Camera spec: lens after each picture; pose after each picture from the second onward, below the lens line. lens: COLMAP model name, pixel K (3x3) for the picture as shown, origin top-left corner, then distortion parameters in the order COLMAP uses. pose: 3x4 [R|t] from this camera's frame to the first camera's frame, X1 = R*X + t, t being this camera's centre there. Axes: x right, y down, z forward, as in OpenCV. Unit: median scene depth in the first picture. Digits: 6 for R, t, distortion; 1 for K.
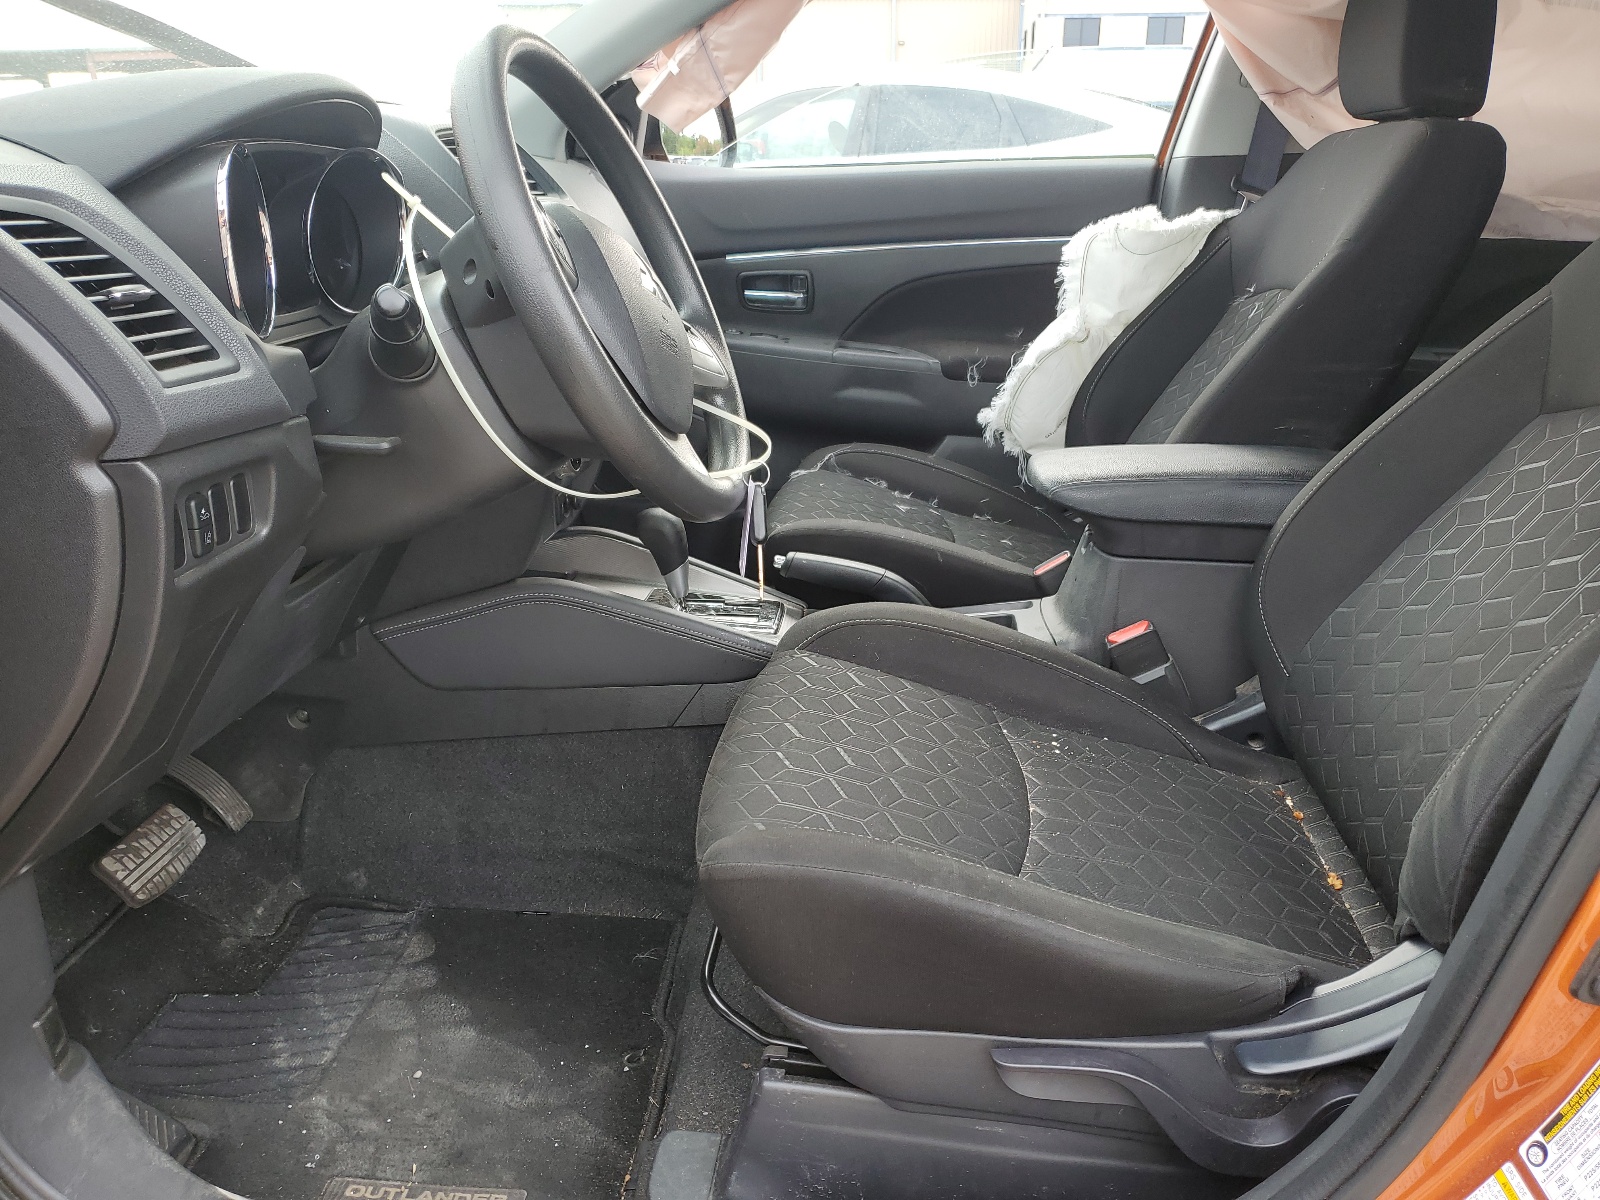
lens RADIAL K [[1221.8, 0, 847.8], [0, 1221.8, 599.9], [0, 0, 1]] dist [0.004557, 0.003576]
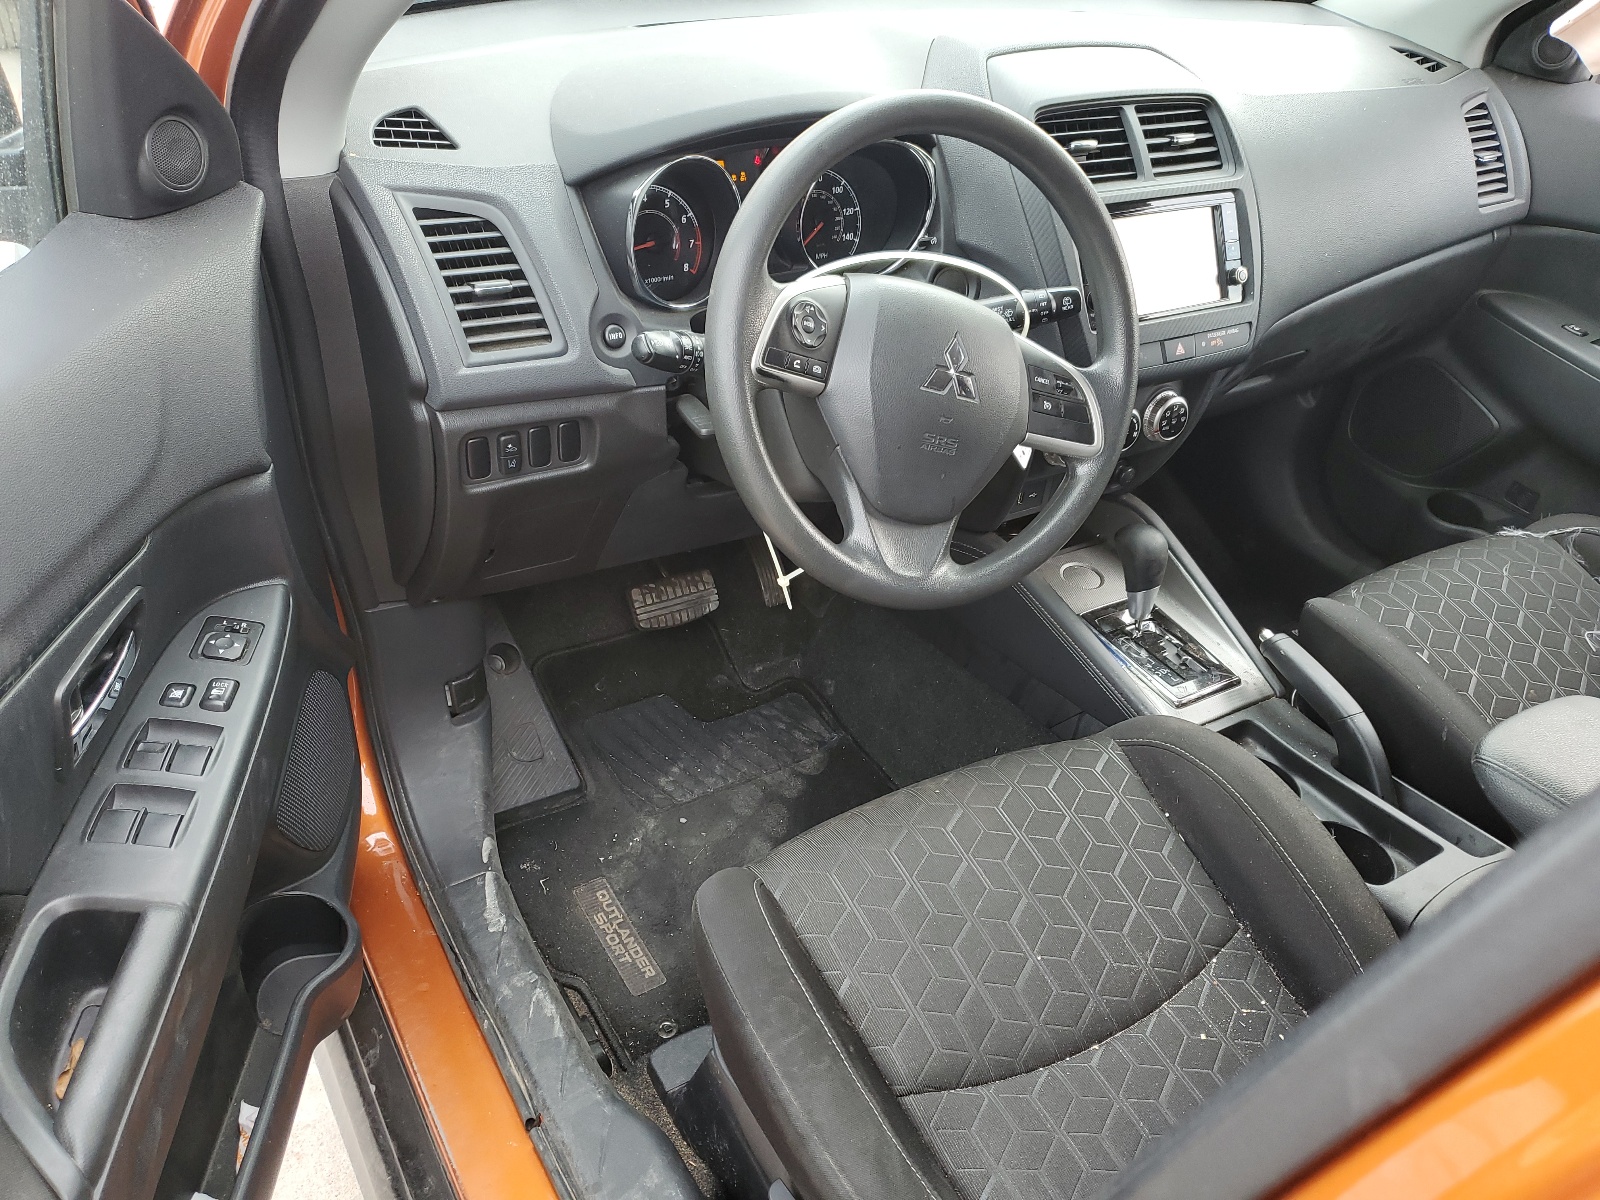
lens RADIAL K [[1221.8, 0, 847.8], [0, 1221.8, 599.9], [0, 0, 1]] dist [0.004557, 0.003576]
pose [[0.594276, 0.491464, -0.636632, 0.411656], [-0.350450, 0.870711, 0.345033, -0.327835], [0.723893, 0.018062, 0.689676, 0.202626]]
